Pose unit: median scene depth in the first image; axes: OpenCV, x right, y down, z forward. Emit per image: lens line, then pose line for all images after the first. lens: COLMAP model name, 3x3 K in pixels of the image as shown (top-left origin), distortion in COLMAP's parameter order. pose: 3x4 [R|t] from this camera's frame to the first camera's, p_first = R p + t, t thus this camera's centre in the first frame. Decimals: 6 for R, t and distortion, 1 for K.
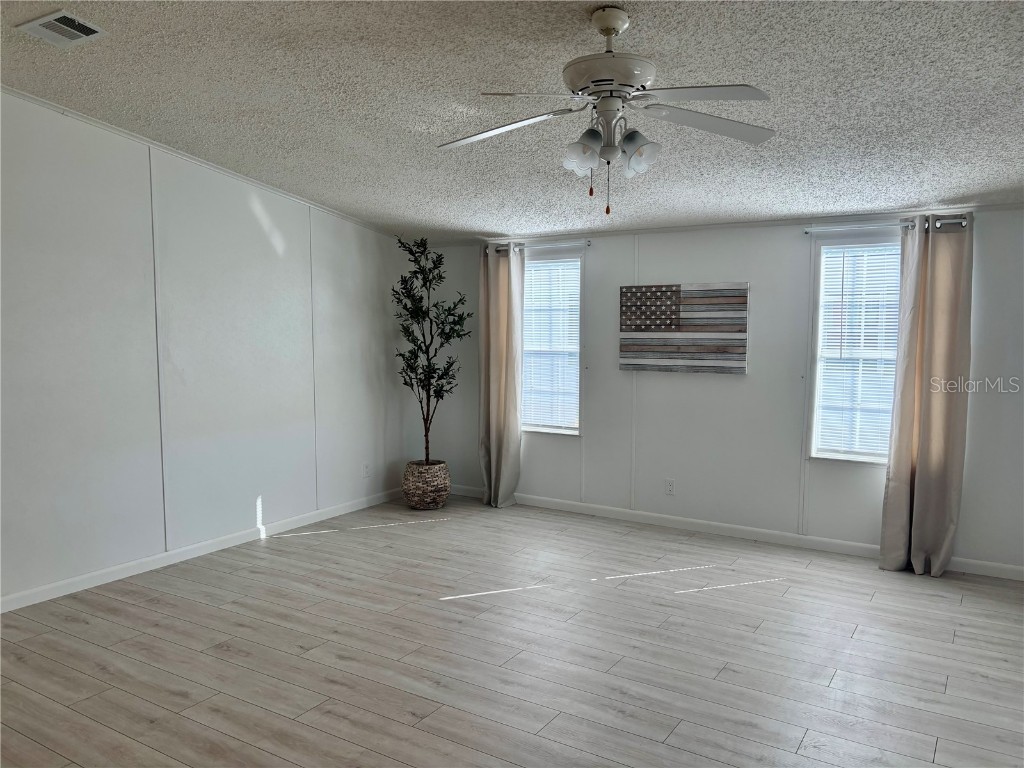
lens RADIAL K [[767.3, 0, 512.0], [0, 767.3, 384.0], [0, 0, 1]] dist [0.081952, -0.116369]
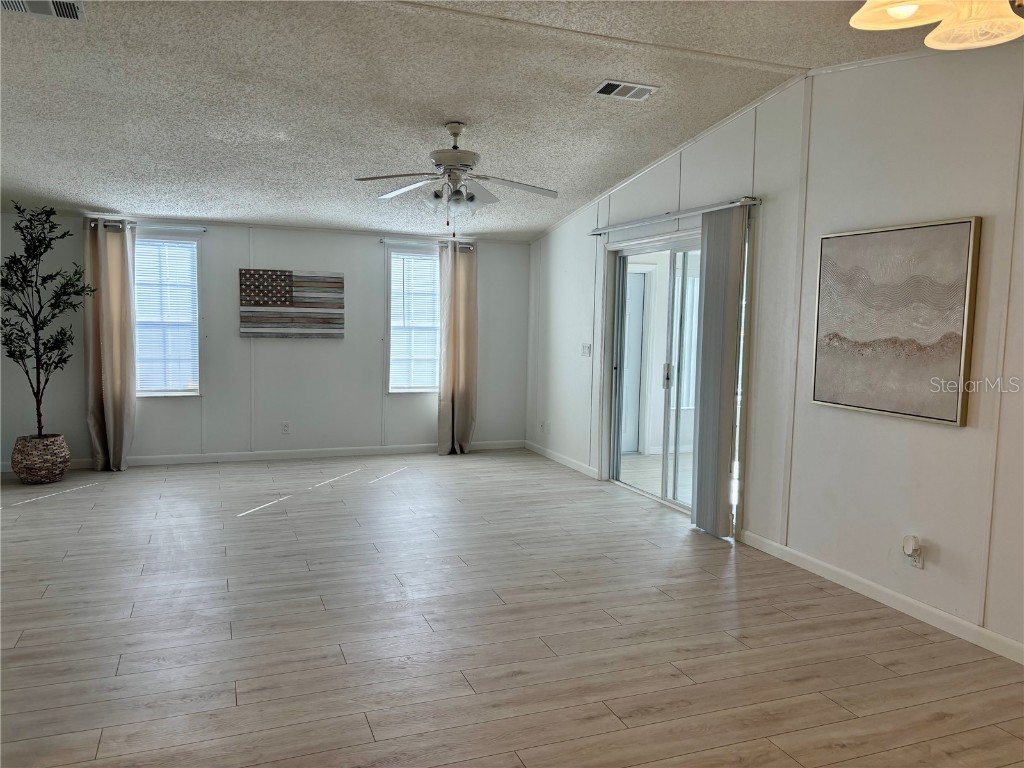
lens RADIAL K [[767.3, 0, 512.0], [0, 767.3, 384.0], [0, 0, 1]] dist [0.081952, -0.116369]
pose [[0.601240, -0.058759, 0.796905, -0.598217], [0.042860, 0.998228, 0.041267, 0.023603], [-0.797918, 0.009344, 0.602693, -0.080249]]
